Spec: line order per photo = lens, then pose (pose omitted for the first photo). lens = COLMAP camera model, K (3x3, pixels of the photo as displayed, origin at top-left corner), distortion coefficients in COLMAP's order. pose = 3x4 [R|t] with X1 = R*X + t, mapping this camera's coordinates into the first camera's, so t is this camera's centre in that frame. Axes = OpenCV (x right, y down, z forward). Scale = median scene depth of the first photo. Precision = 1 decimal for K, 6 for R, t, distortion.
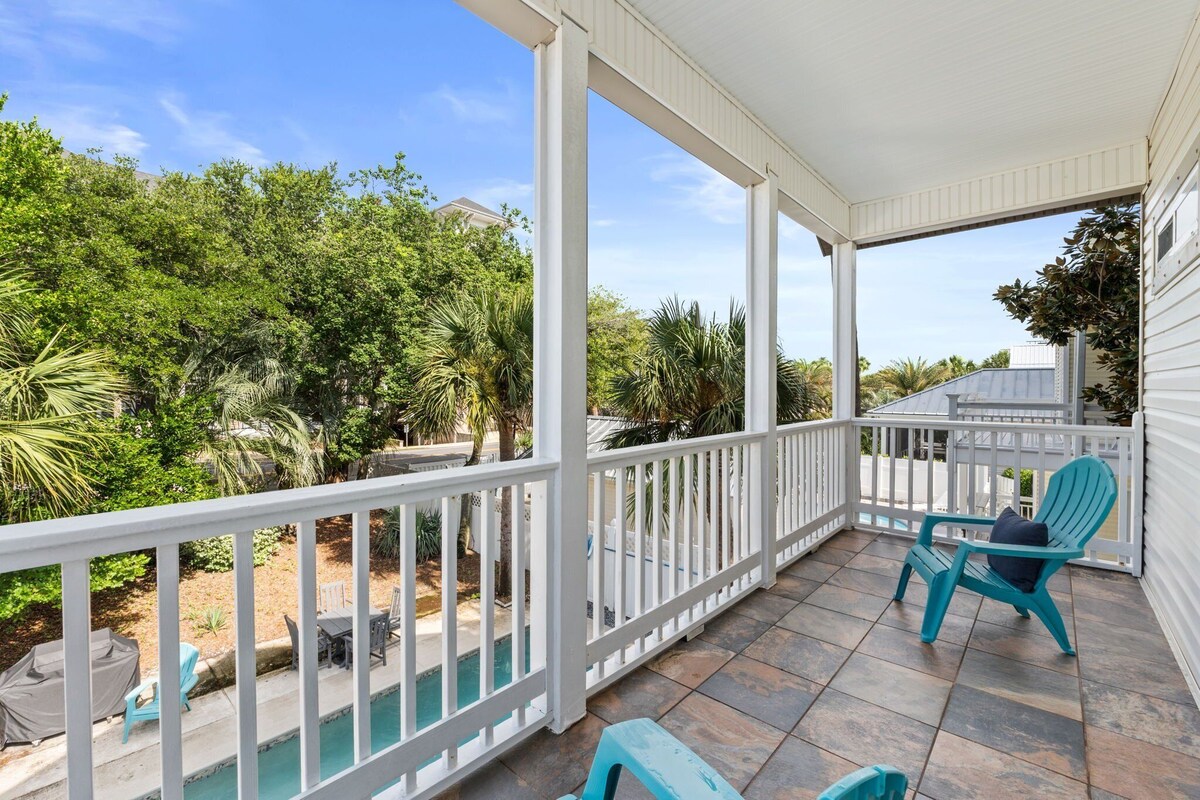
lens RADIAL K [[496.3, 0, 602.6], [0, 496.3, 396.5], [0, 0, 1]] dist [-0.008112, -0.000424]
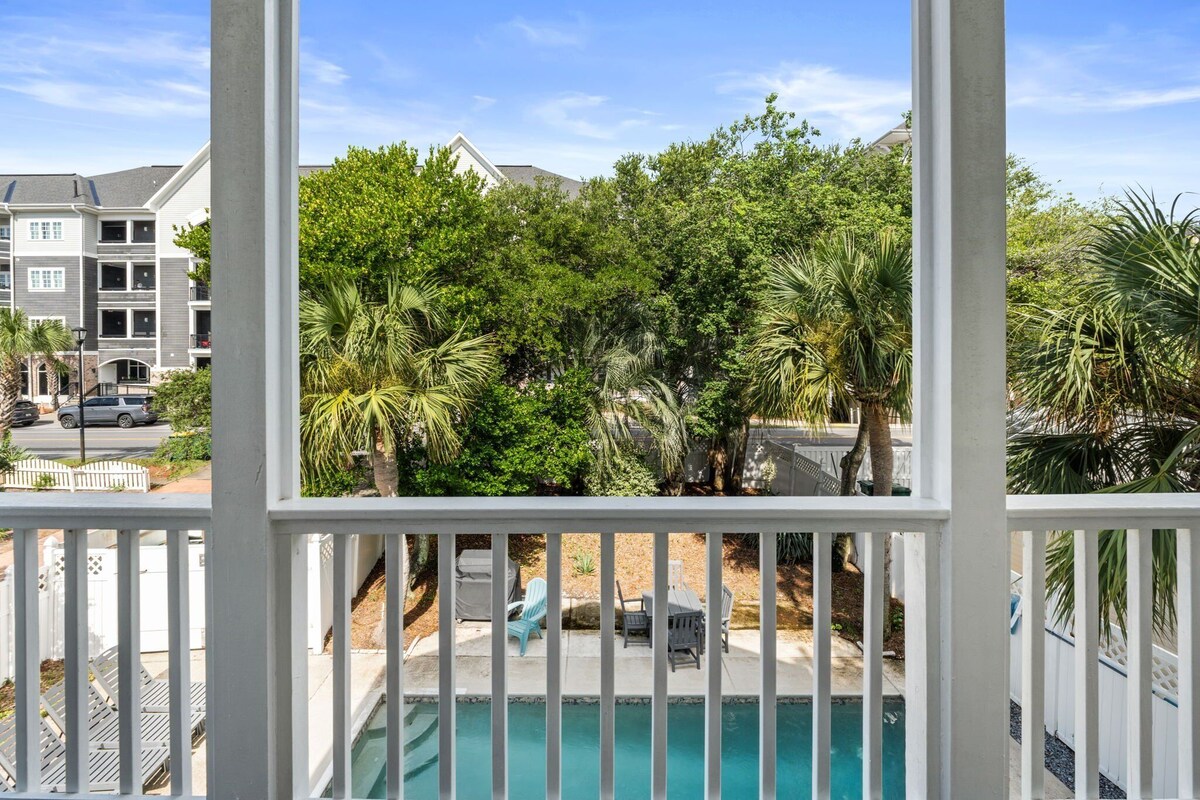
lens RADIAL K [[549.4, 0, 594.7], [0, 549.4, 357.1], [0, 0, 1]] dist [-0.012186, -0.001778]
pose [[0.667280, -0.001909, -0.744805, 0.145373], [-0.008893, 0.999905, -0.010530, -0.011464], [0.744754, 0.013650, 0.667199, 0.150328]]
